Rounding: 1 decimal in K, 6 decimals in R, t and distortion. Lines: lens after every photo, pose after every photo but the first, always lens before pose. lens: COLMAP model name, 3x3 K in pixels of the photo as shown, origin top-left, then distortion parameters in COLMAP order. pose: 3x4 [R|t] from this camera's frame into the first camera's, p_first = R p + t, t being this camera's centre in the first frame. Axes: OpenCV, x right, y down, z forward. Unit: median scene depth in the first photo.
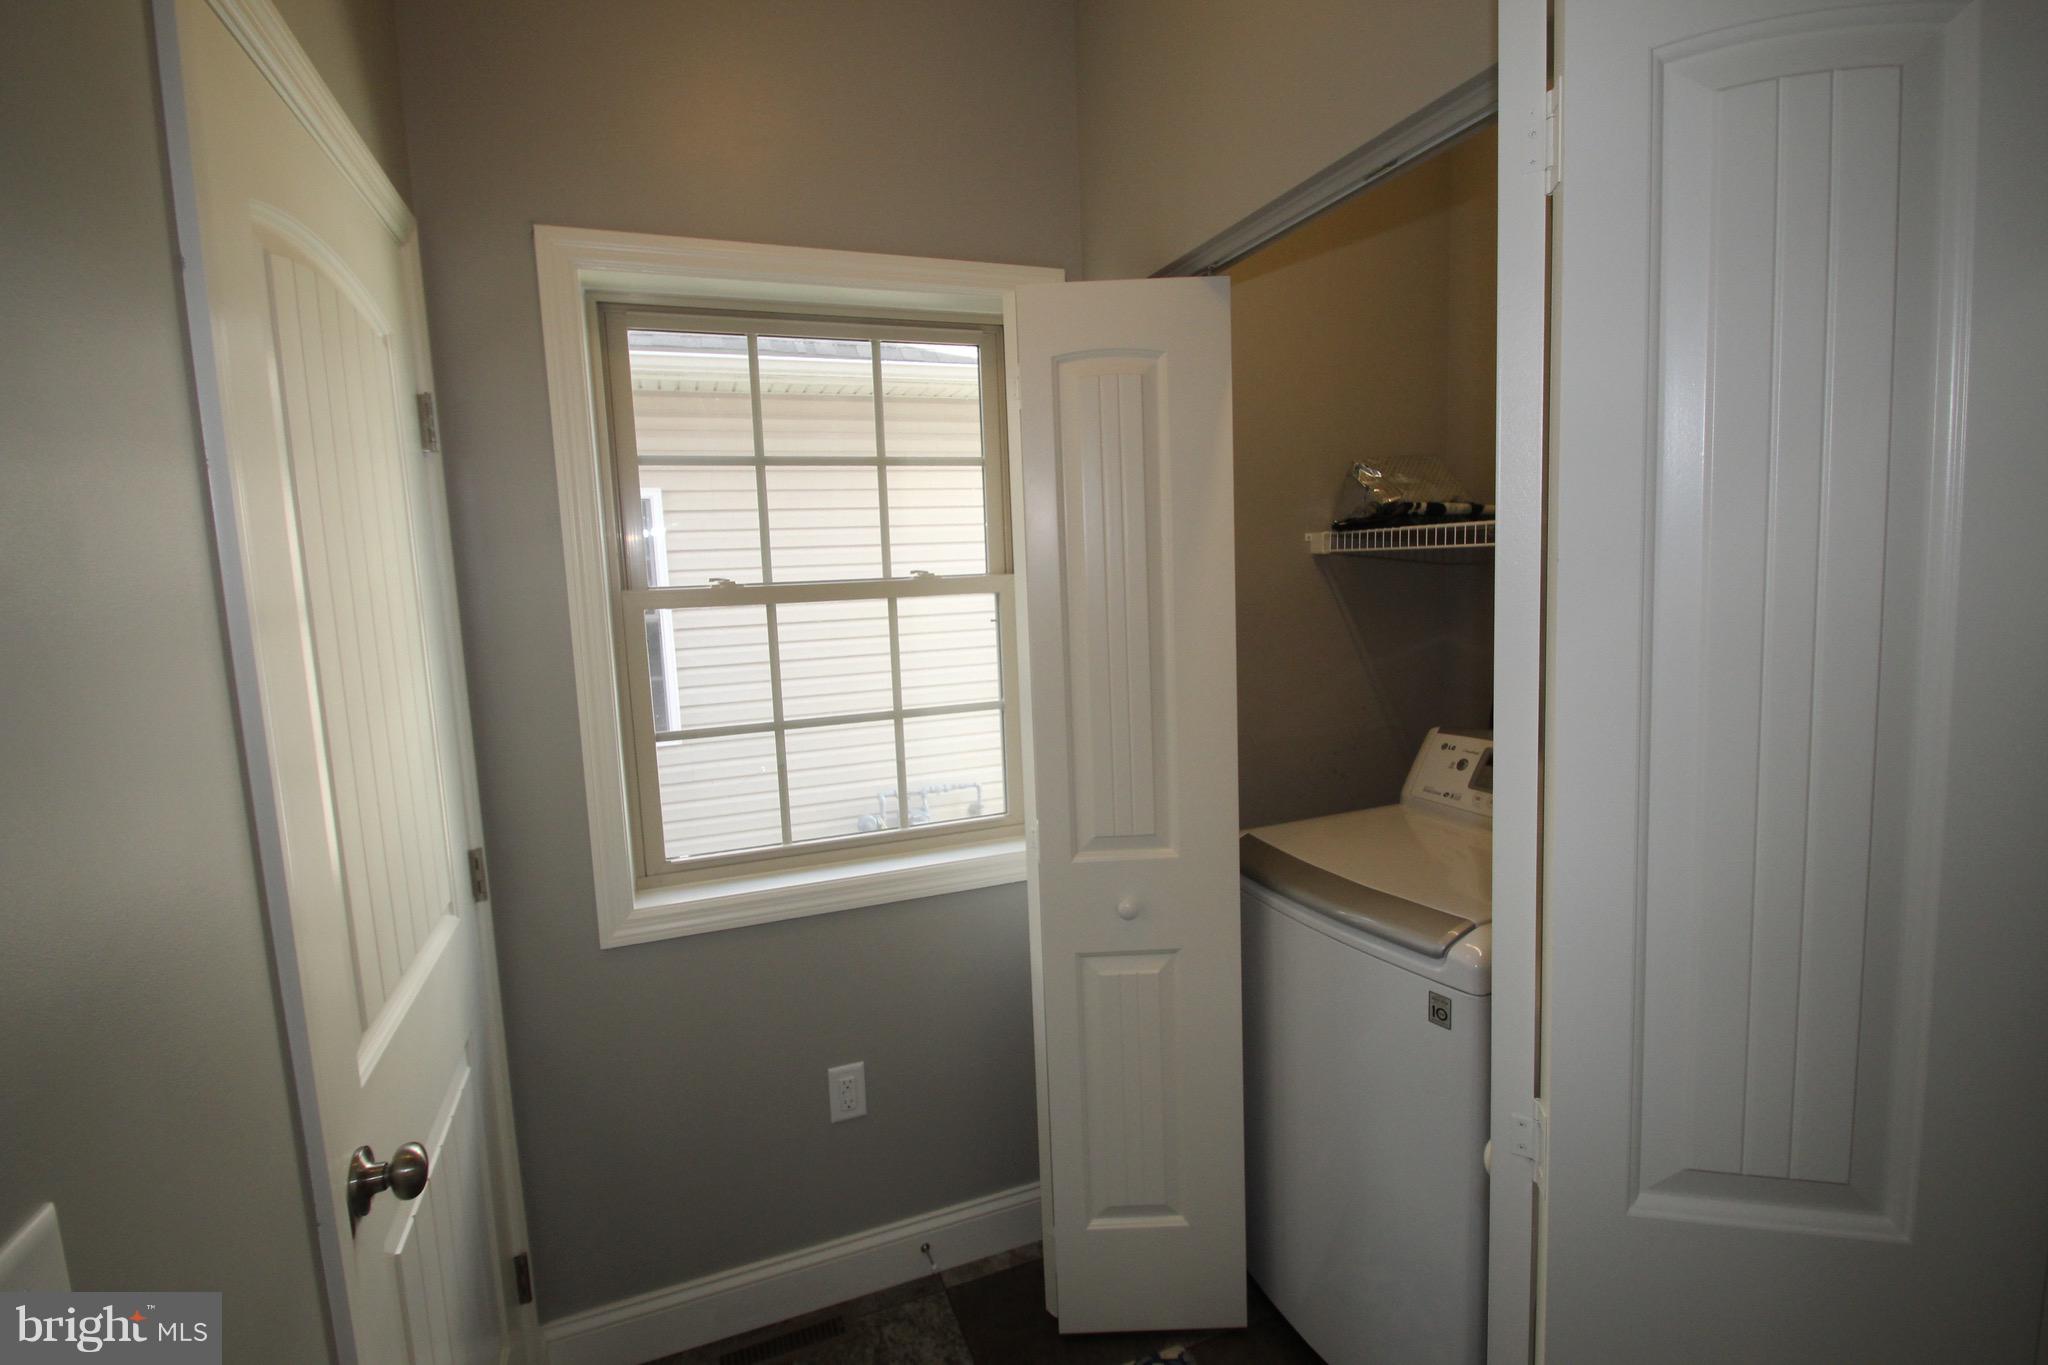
lens RADIAL K [[955.2, 0, 1026.9], [0, 955.2, 679.7], [0, 0, 1]] dist [0.008396, -0.014303]
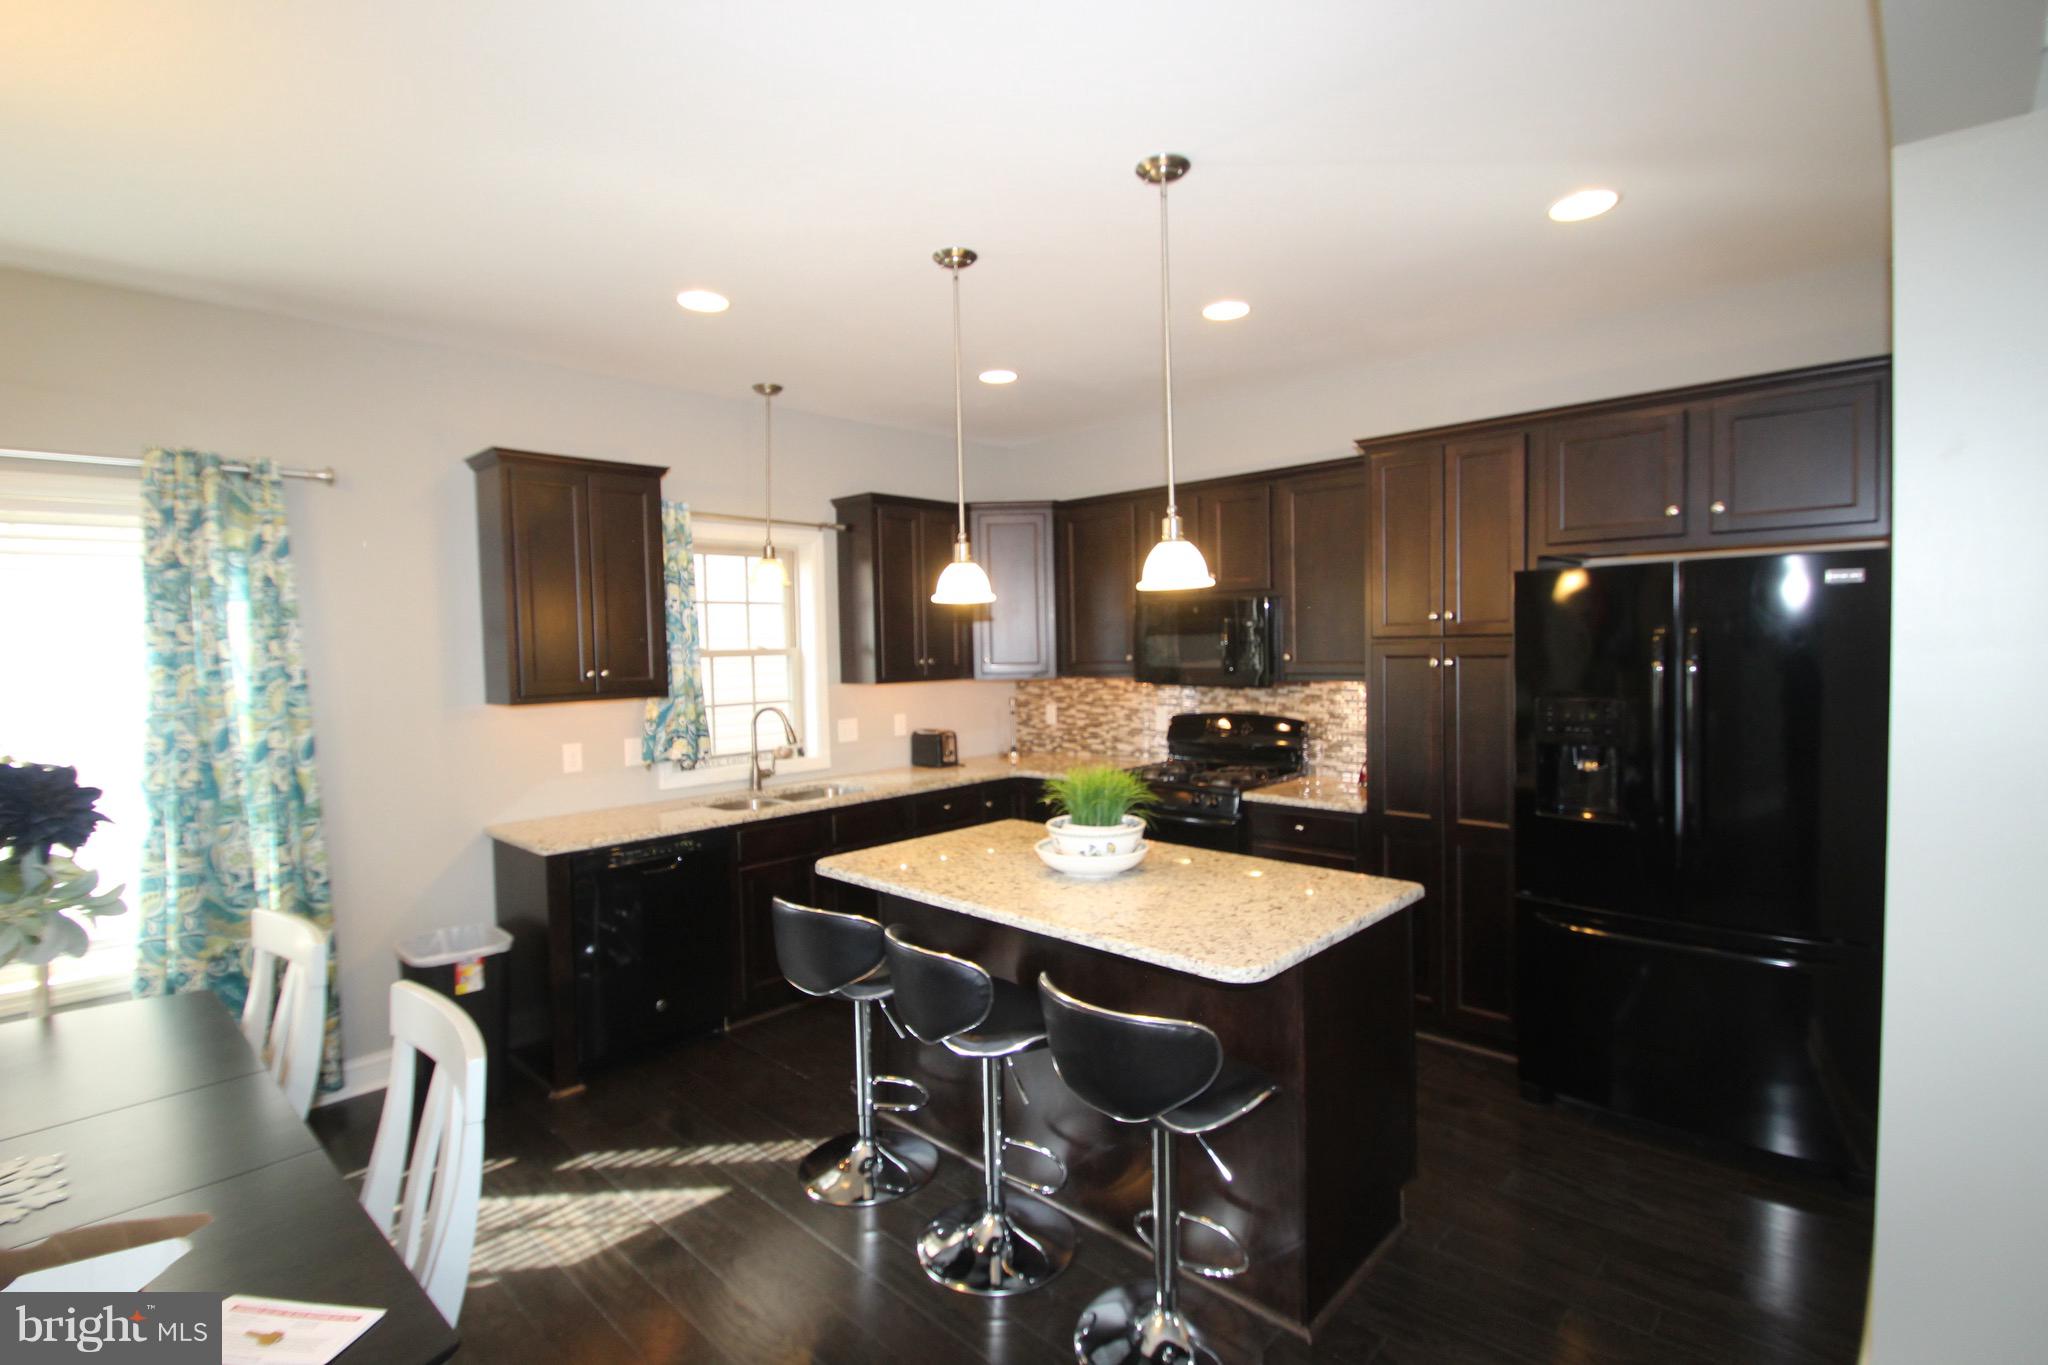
lens RADIAL K [[955.2, 0, 1028.8], [0, 955.2, 675.9], [0, 0, 1]] dist [0.008396, -0.014303]
pose [[0.898396, 0.011295, 0.439041, -0.683608], [0.029777, 0.995803, -0.086549, 0.239815], [-0.438175, 0.090828, 0.894289, -1.842206]]
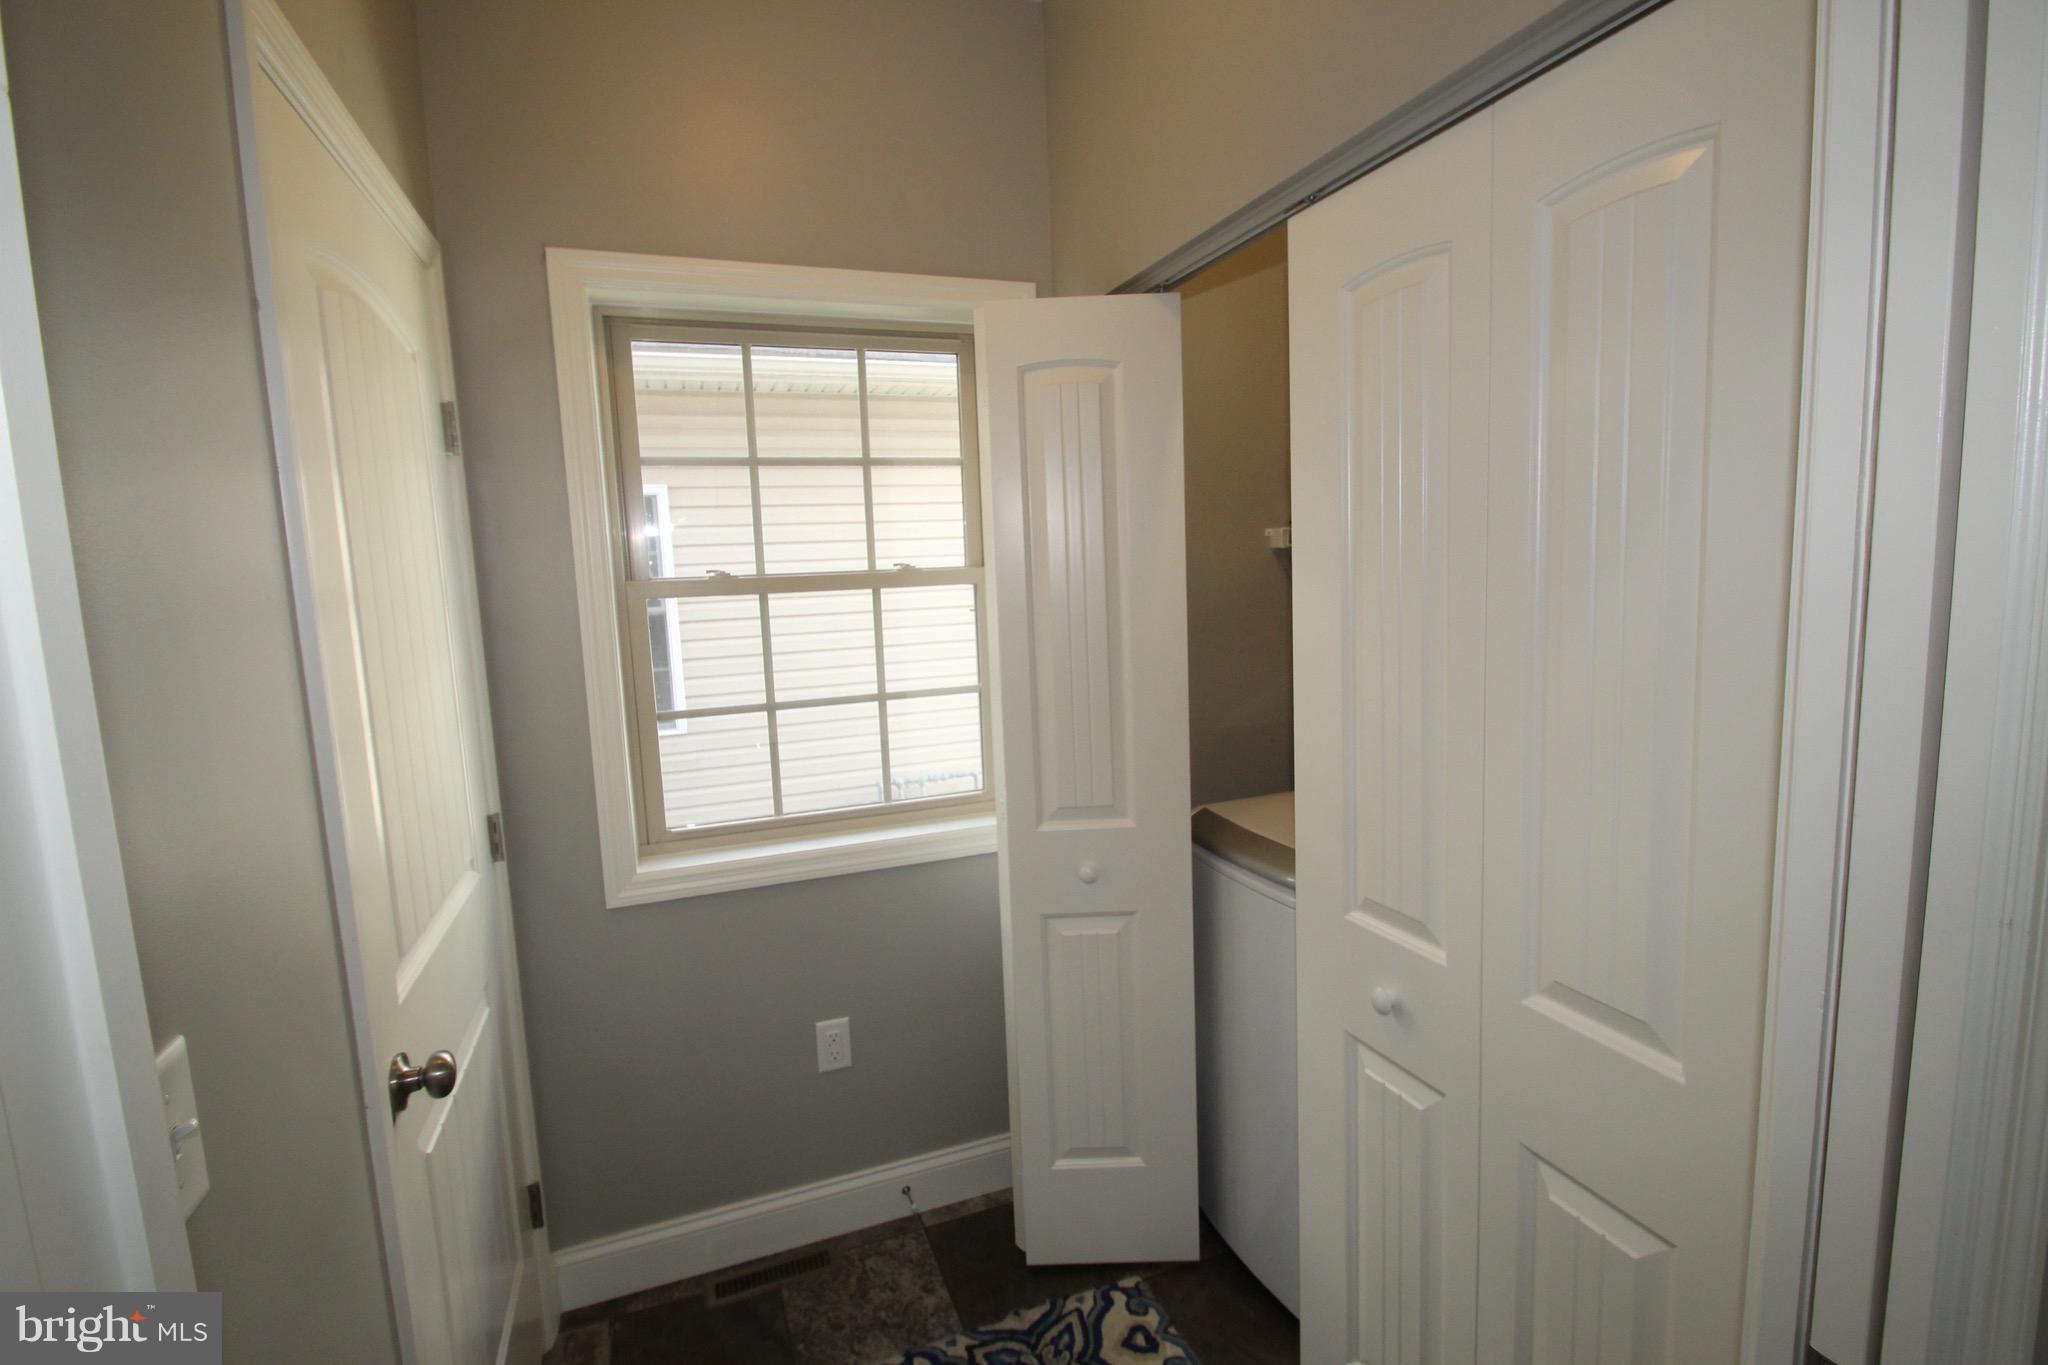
lens RADIAL K [[955.2, 0, 1025.0], [0, 955.2, 680.7], [0, 0, 1]] dist [0.008396, -0.014303]
pose [[0.999951, 0.001925, -0.009672, 0.042867], [-0.001872, 0.999983, 0.005530, 0.013672], [0.009682, -0.005512, 0.999938, -0.087498]]
